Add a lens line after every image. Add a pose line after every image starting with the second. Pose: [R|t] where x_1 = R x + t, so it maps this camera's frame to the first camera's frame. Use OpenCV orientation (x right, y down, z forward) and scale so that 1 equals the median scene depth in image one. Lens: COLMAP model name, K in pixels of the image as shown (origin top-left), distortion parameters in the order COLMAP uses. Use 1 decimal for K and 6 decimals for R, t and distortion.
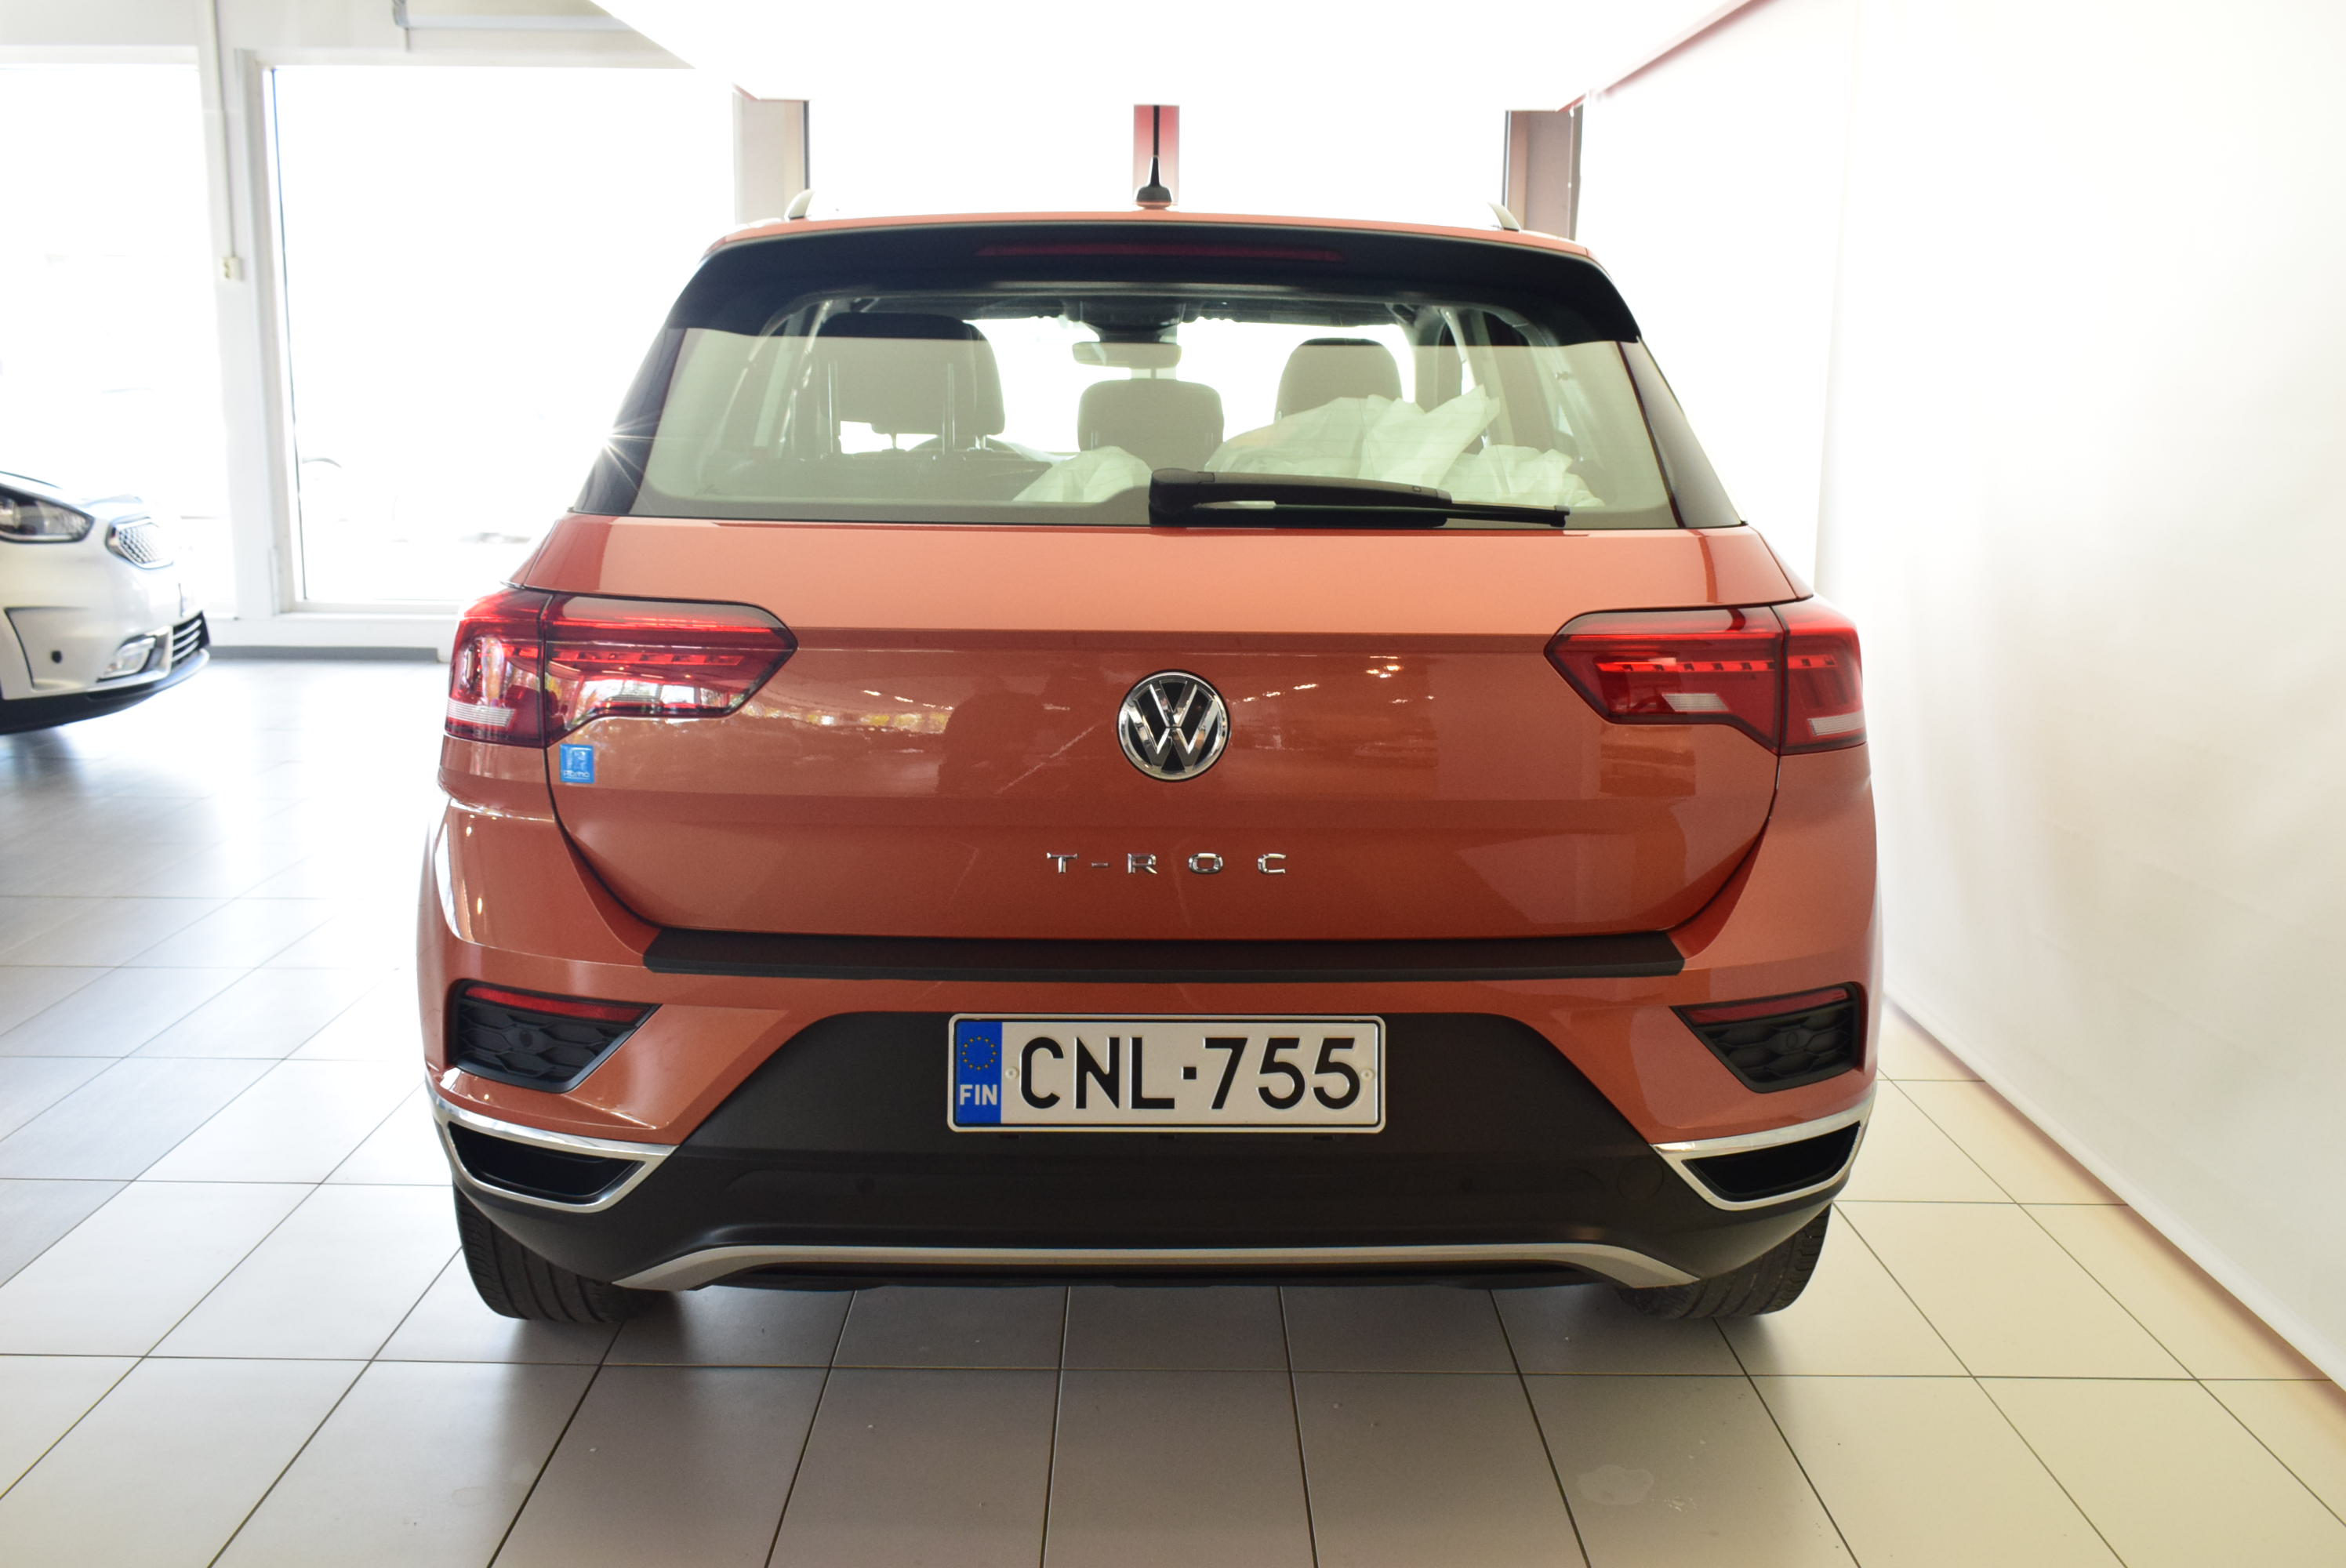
lens RADIAL K [[2098.0, 0, 1173.0], [0, 2098.0, 784.0], [0, 0, 1]] dist [0.009655, 0.009068]
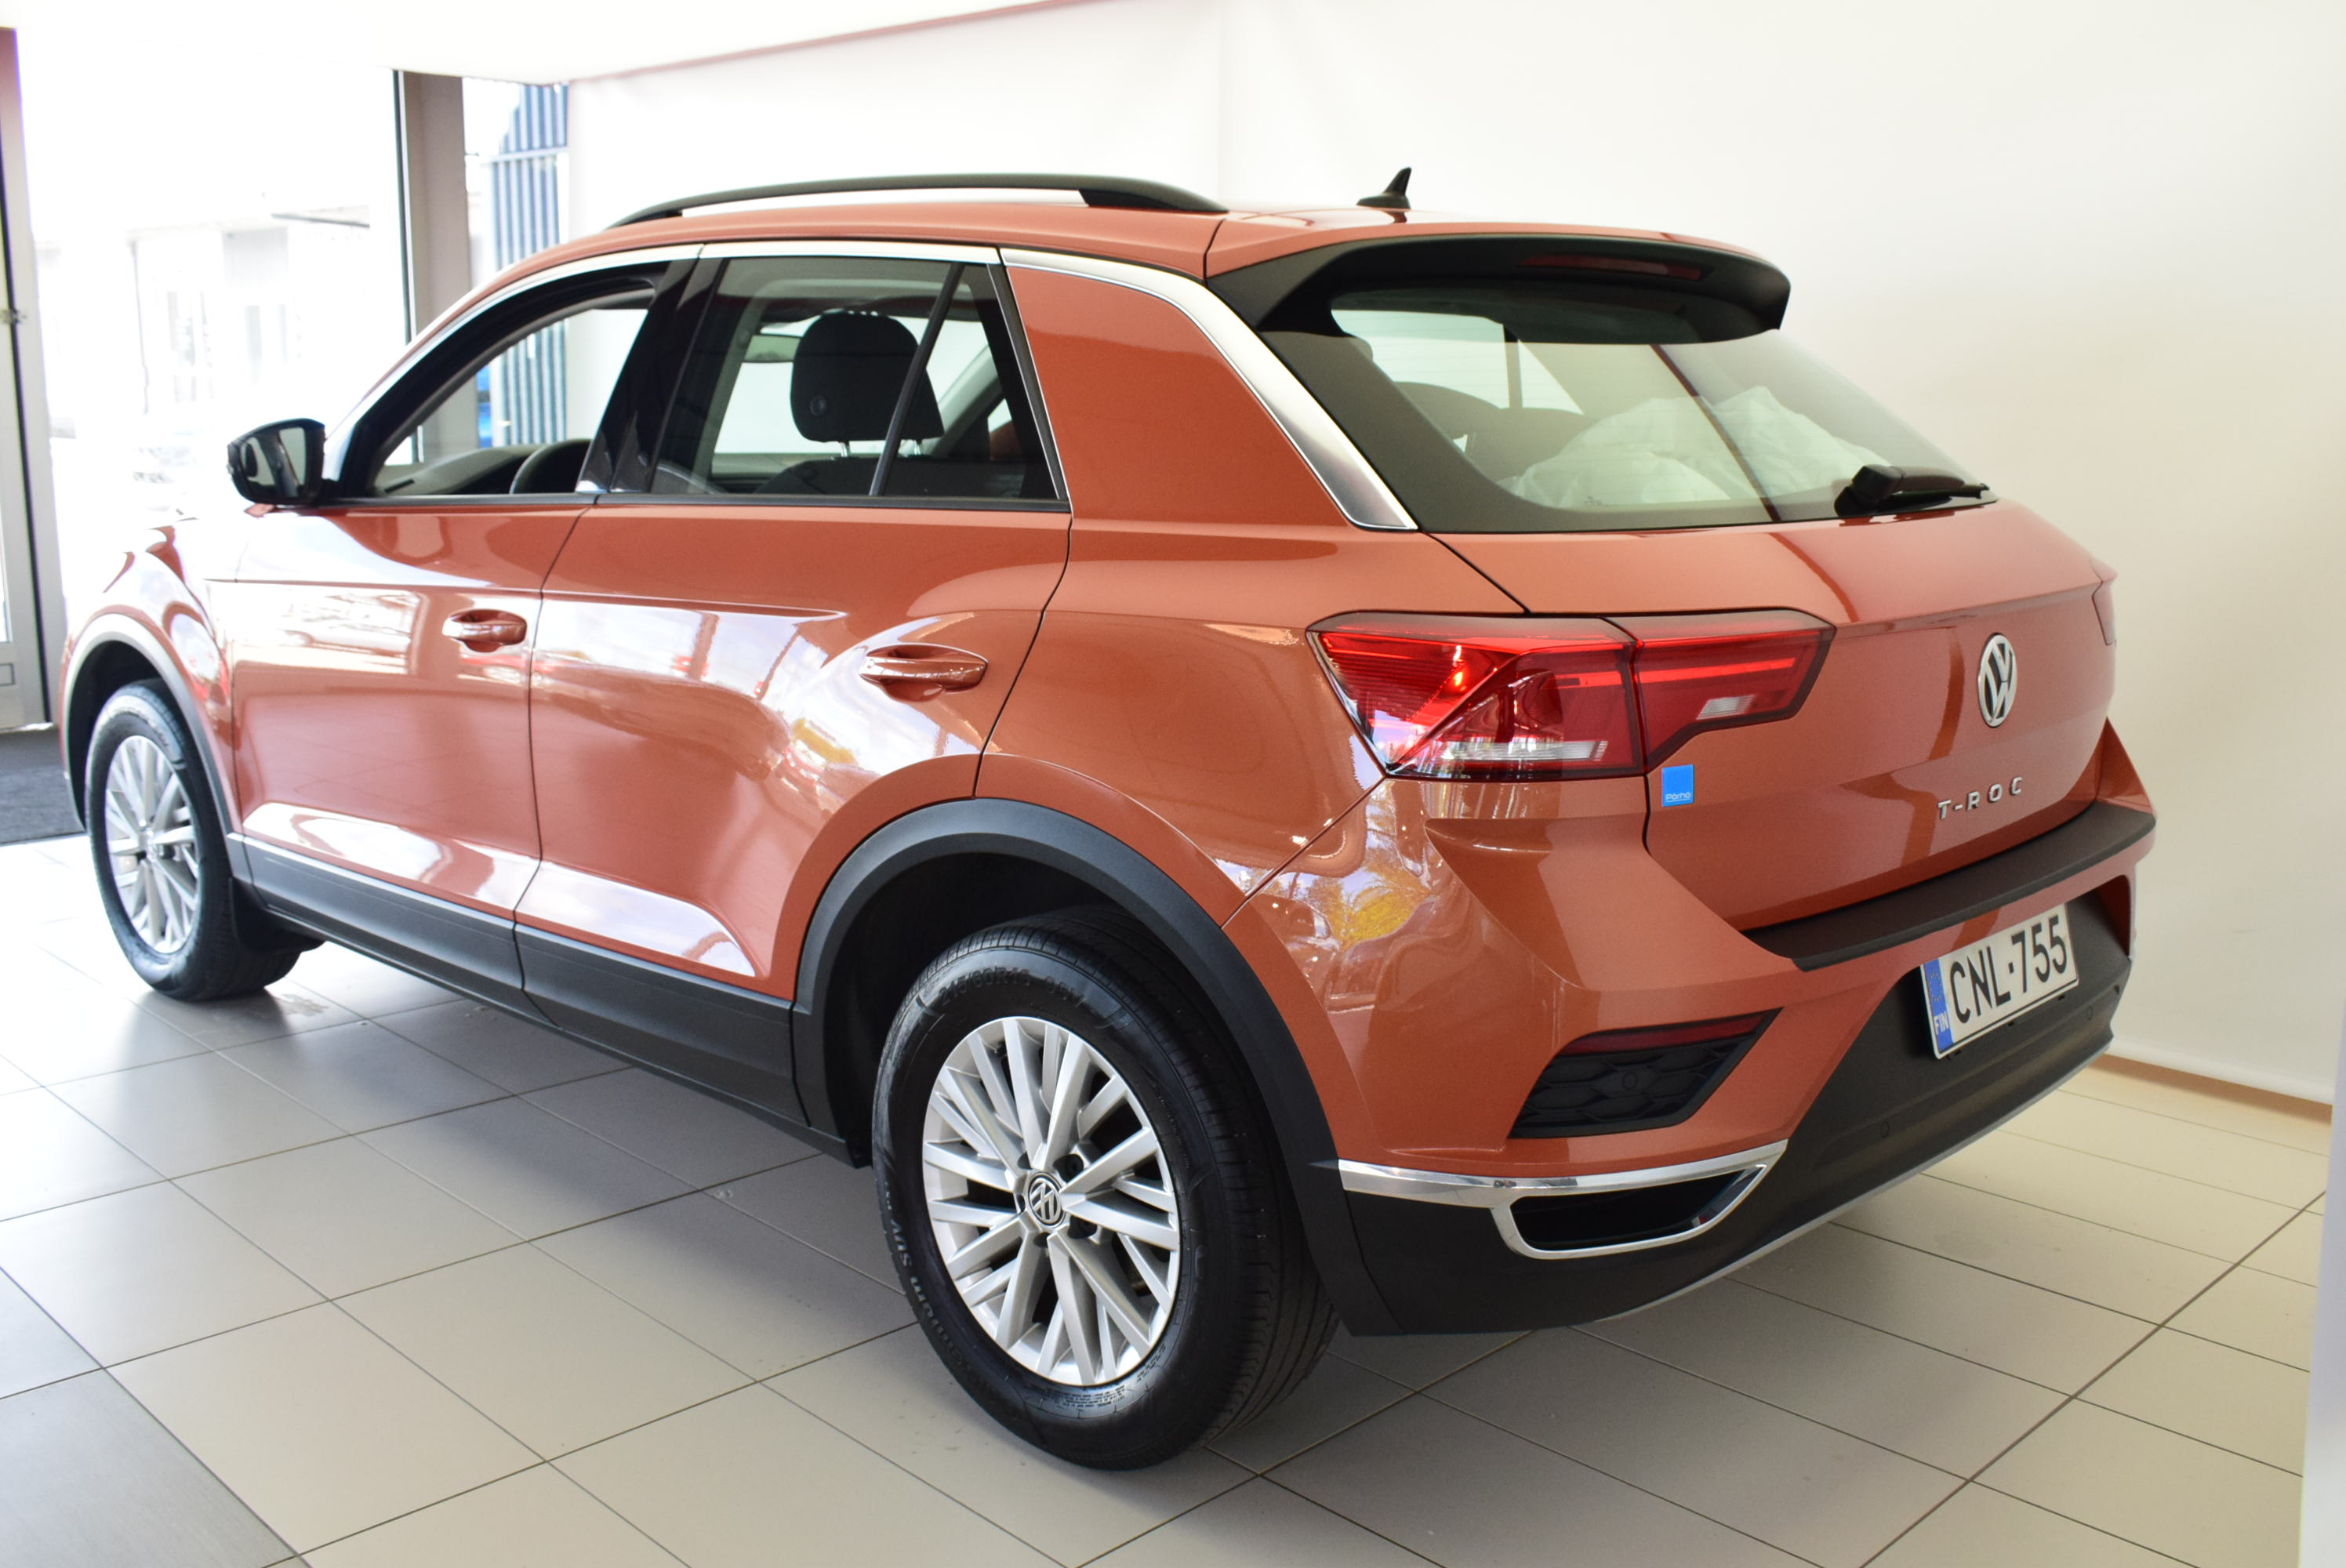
lens RADIAL K [[2098.0, 0, 1173.0], [0, 2098.0, 784.0], [0, 0, 1]] dist [0.009655, 0.009068]
pose [[0.713465, -0.141792, 0.686195, -1.135313], [0.133524, 0.988878, 0.065507, -0.107784], [-0.687851, 0.044887, 0.724462, 0.454398]]
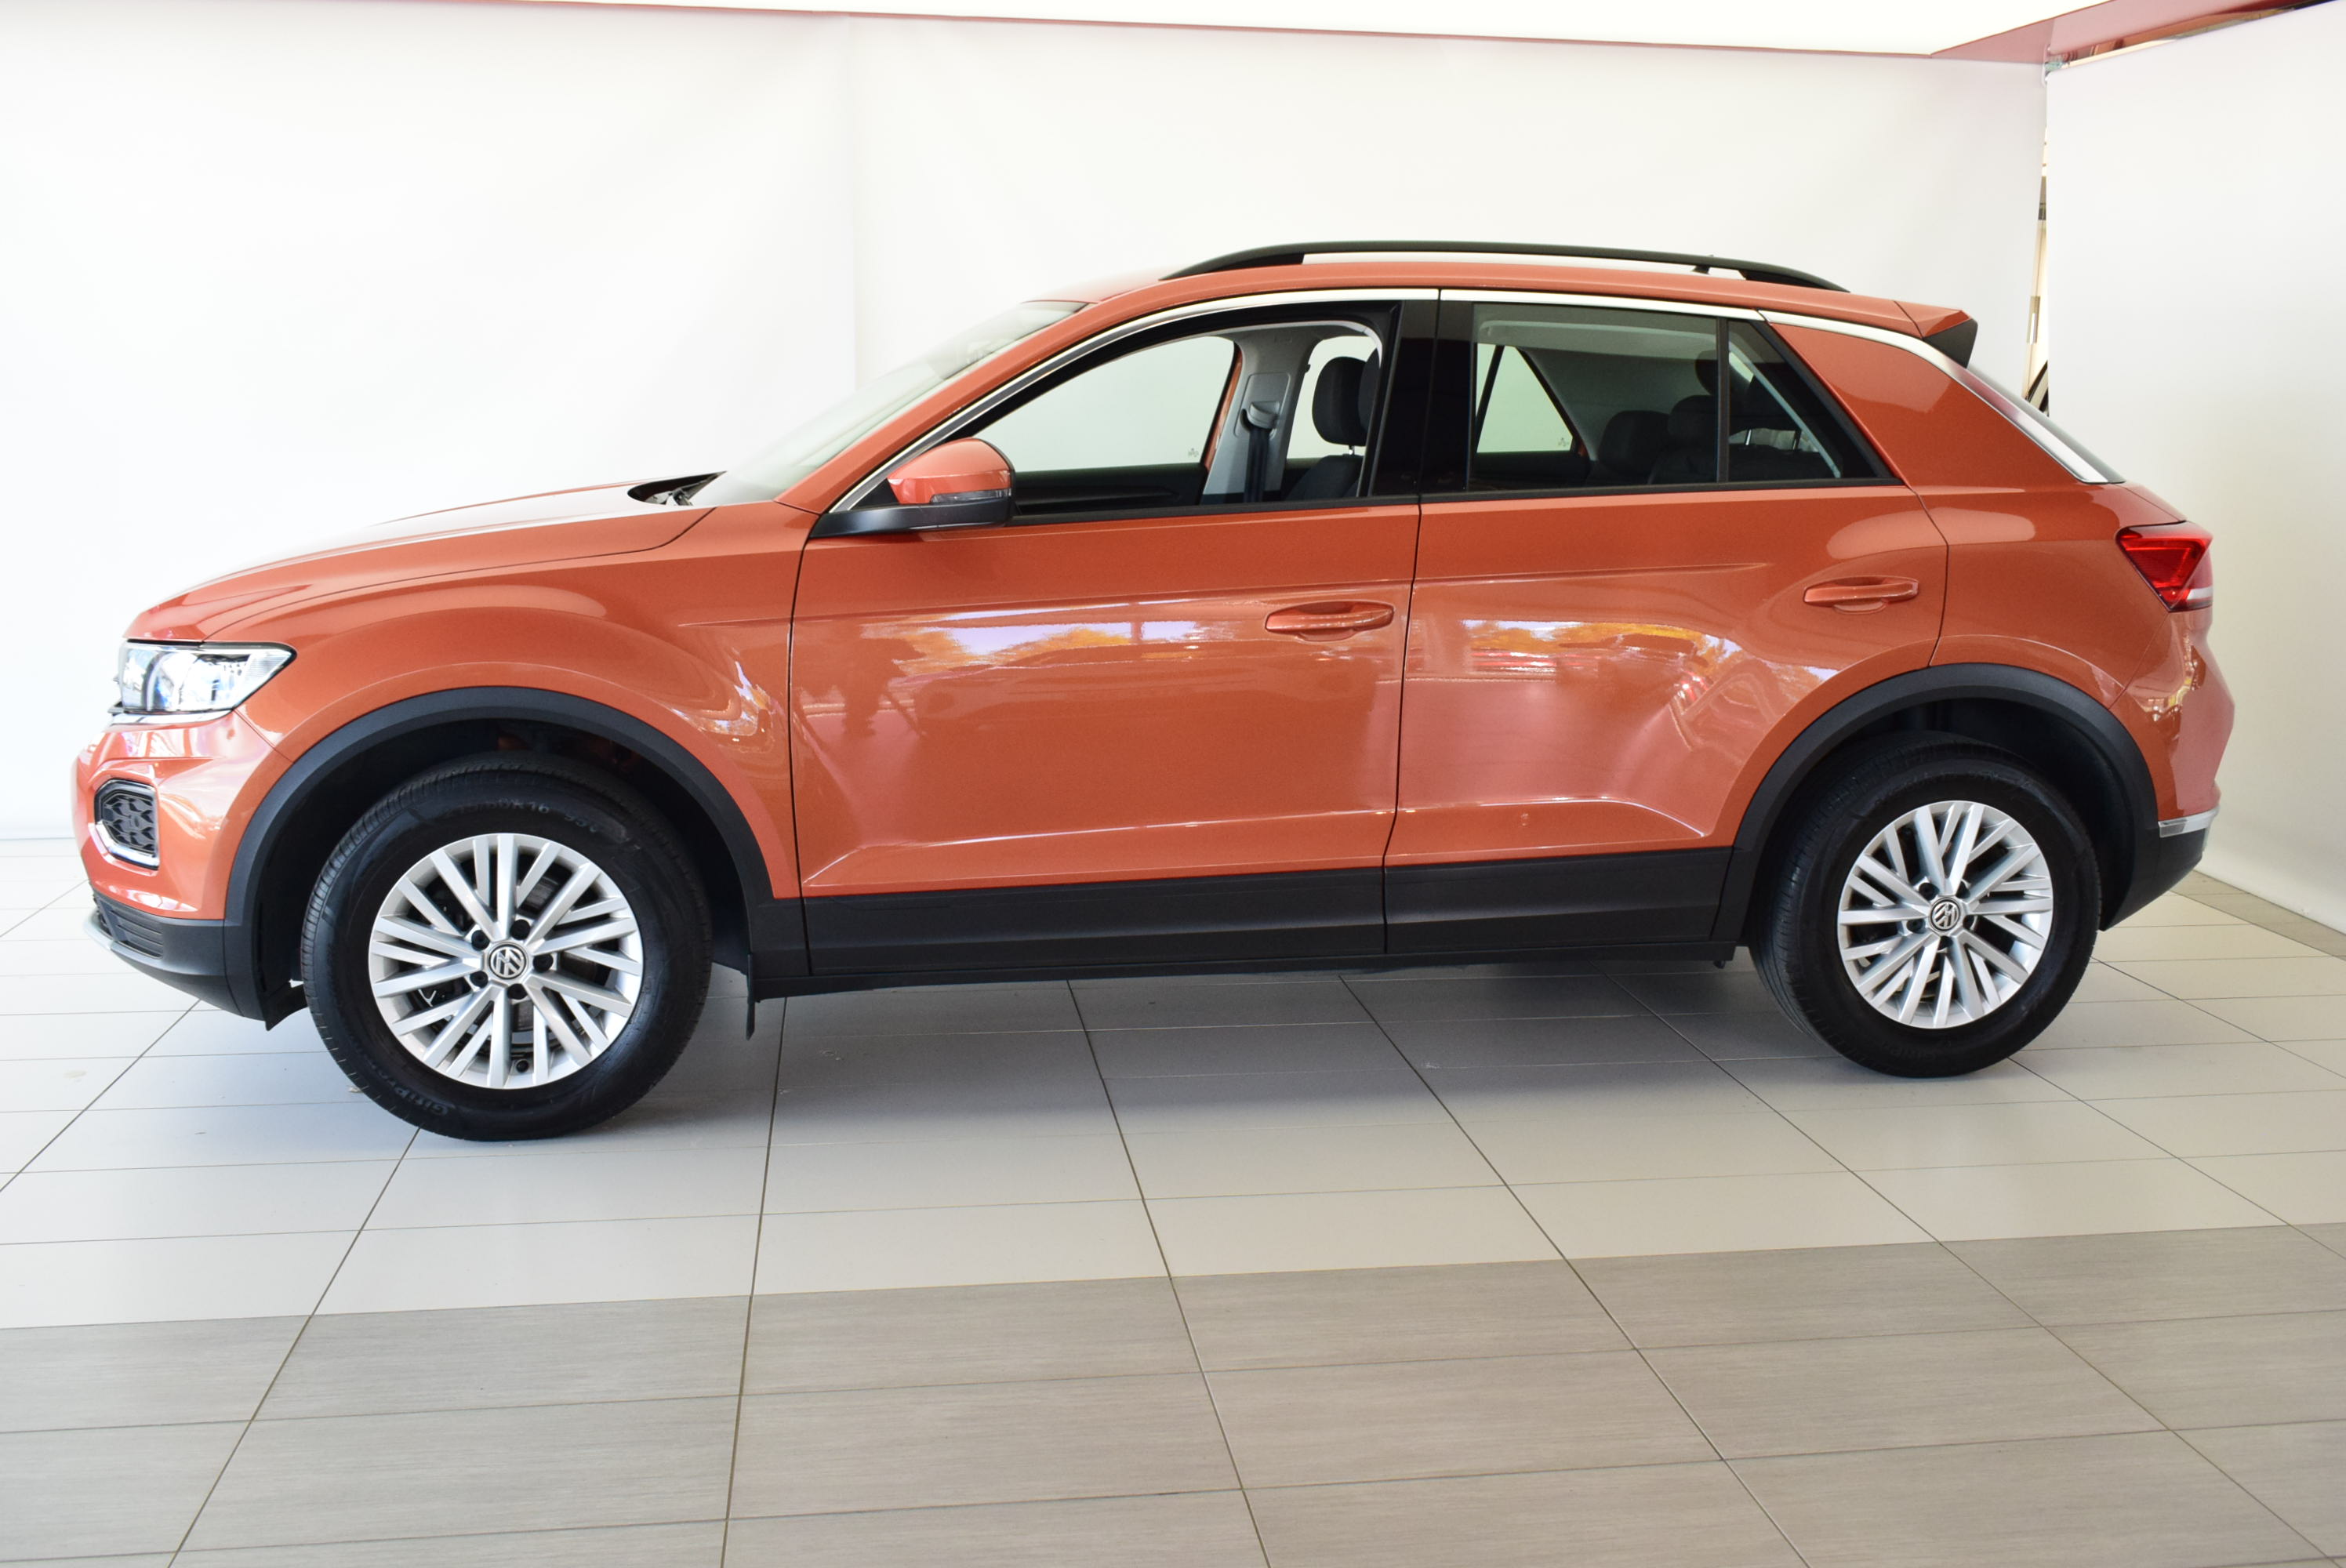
lens RADIAL K [[2098.0, 0, 1173.0], [0, 2098.0, 784.0], [0, 0, 1]] dist [0.009655, 0.009068]
pose [[-0.129450, -0.221363, 0.966562, -2.050821], [0.168233, 0.955729, 0.241413, -0.464666], [-0.977210, 0.193859, -0.086479, 2.050607]]
